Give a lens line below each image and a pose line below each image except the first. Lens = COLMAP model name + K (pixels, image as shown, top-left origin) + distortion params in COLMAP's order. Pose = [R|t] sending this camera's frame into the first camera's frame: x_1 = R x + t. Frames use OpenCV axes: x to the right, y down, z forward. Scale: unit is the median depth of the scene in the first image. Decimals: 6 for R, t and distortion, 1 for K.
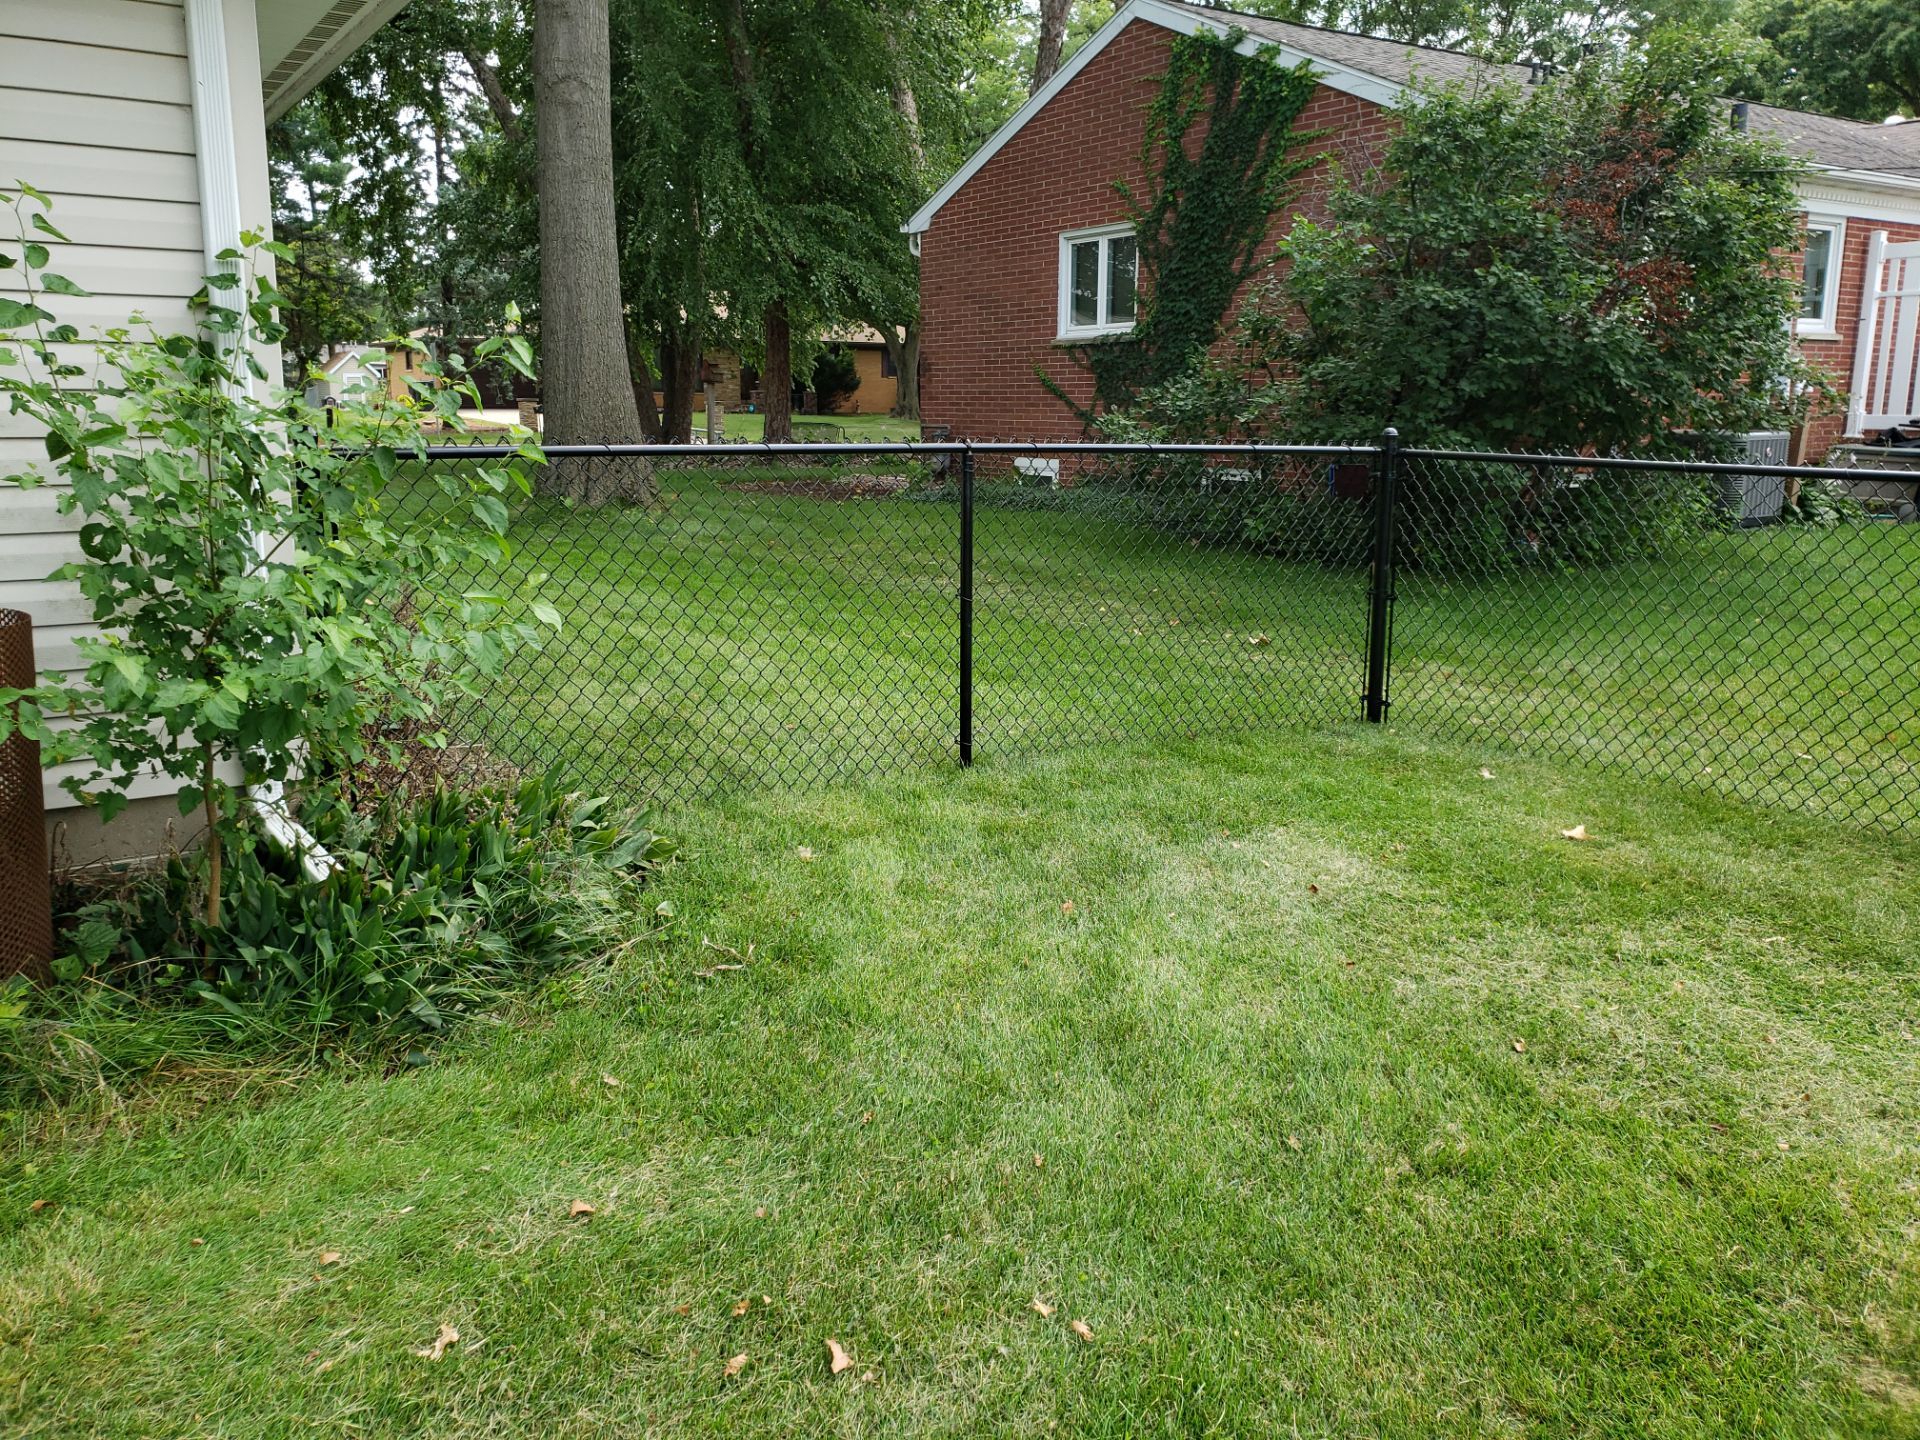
lens RADIAL K [[1541.0, 0, 959.8], [0, 1541.0, 715.1], [0, 0, 1]] dist [0.003445, 0.010898]
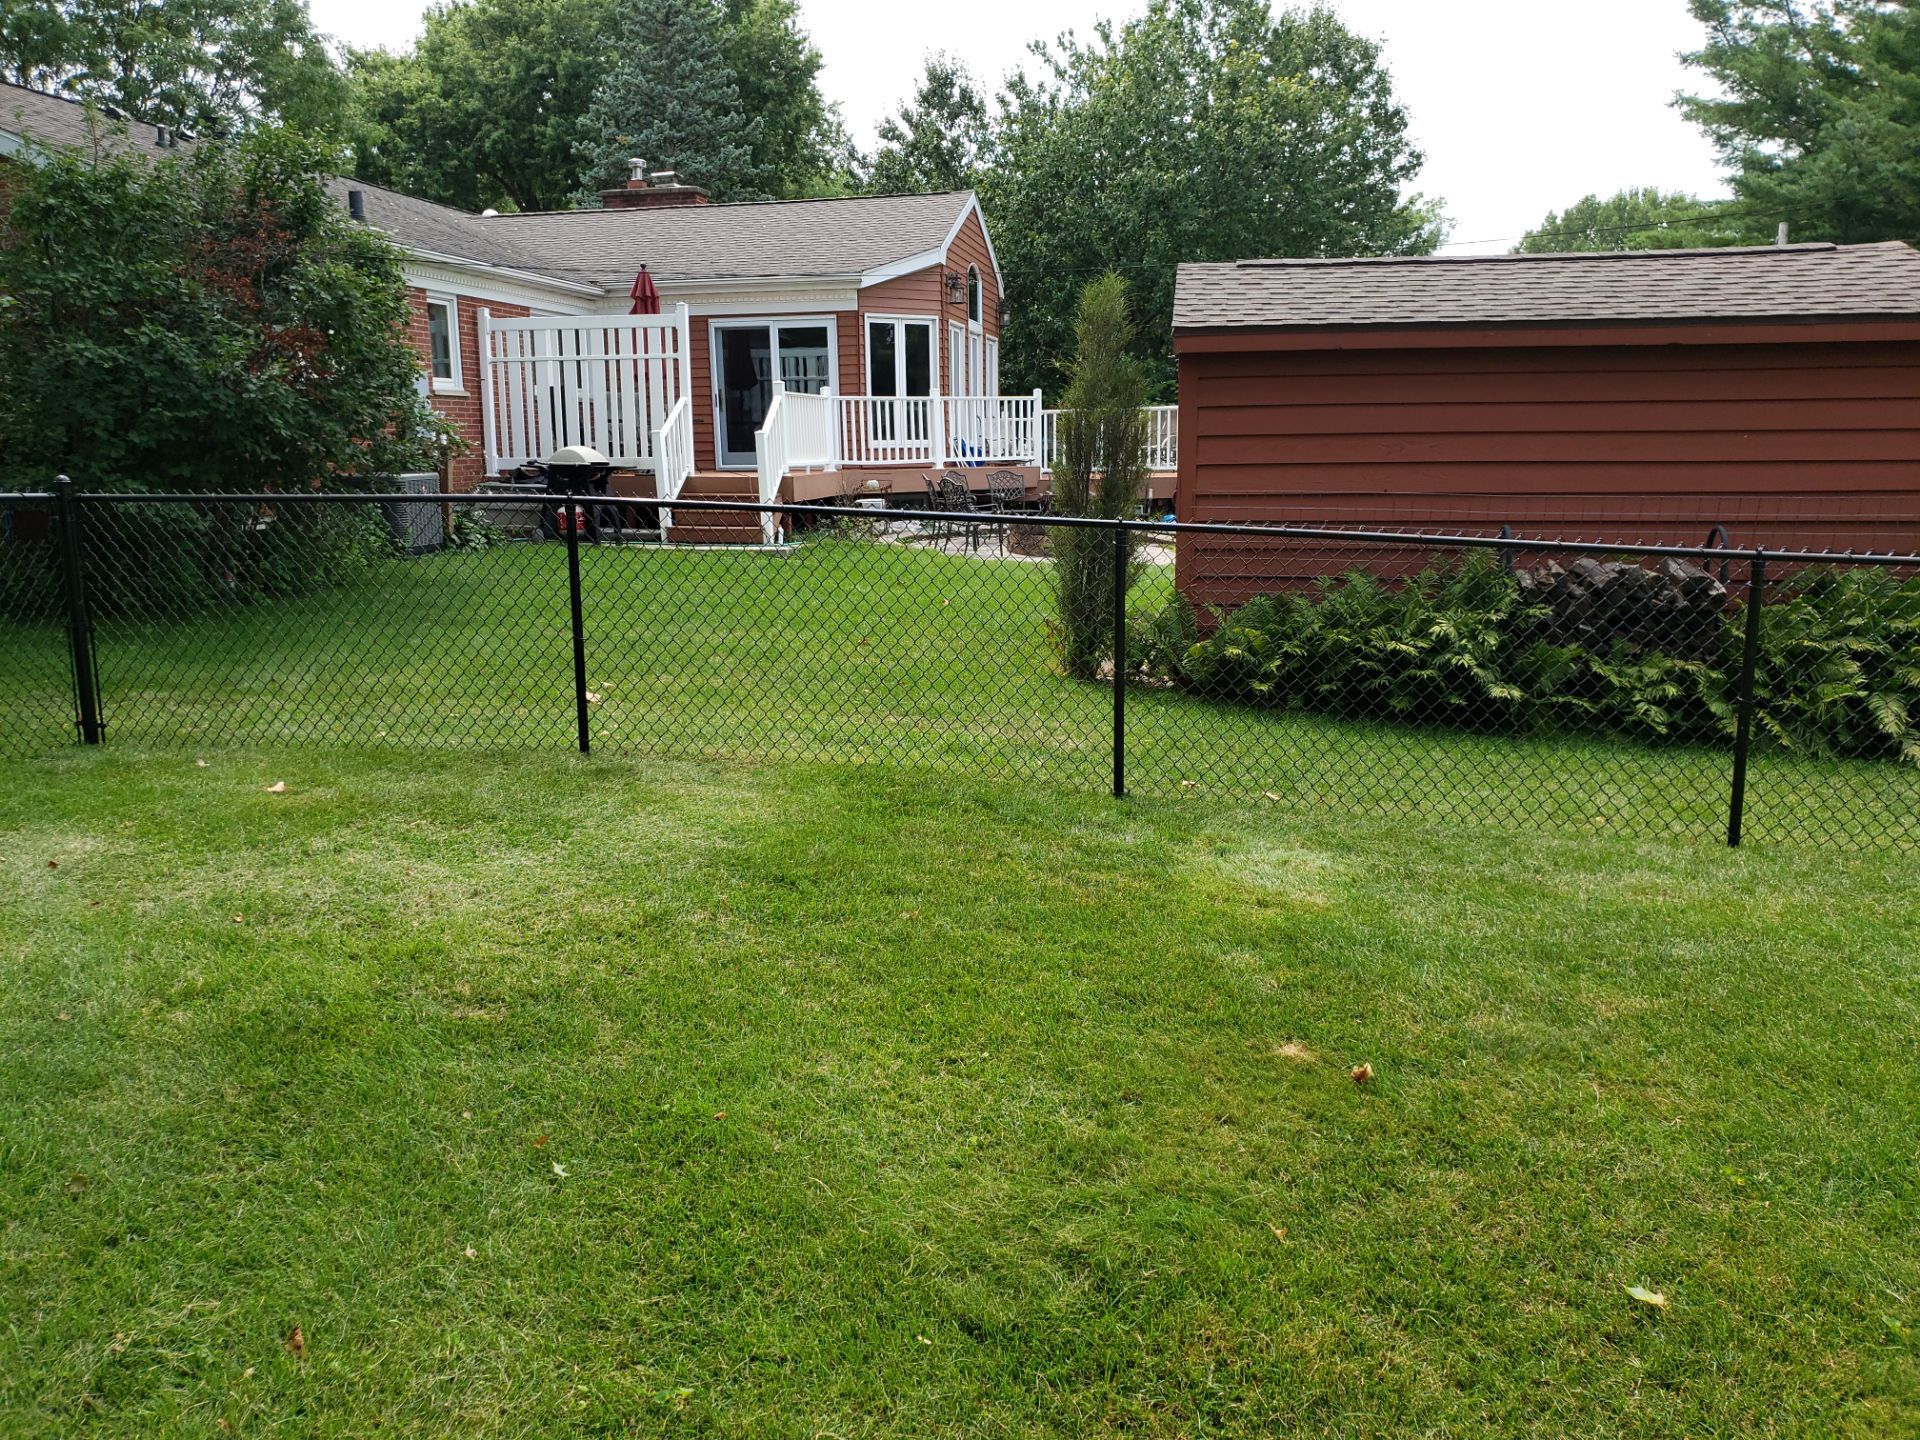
lens RADIAL K [[1541.0, 0, 957.4], [0, 1541.0, 720.8], [0, 0, 1]] dist [0.003445, 0.010898]
pose [[0.708714, -0.137794, 0.691908, -0.035953], [0.156598, 0.987000, 0.036160, 0.031157], [-0.687896, 0.082725, 0.721079, -0.146919]]
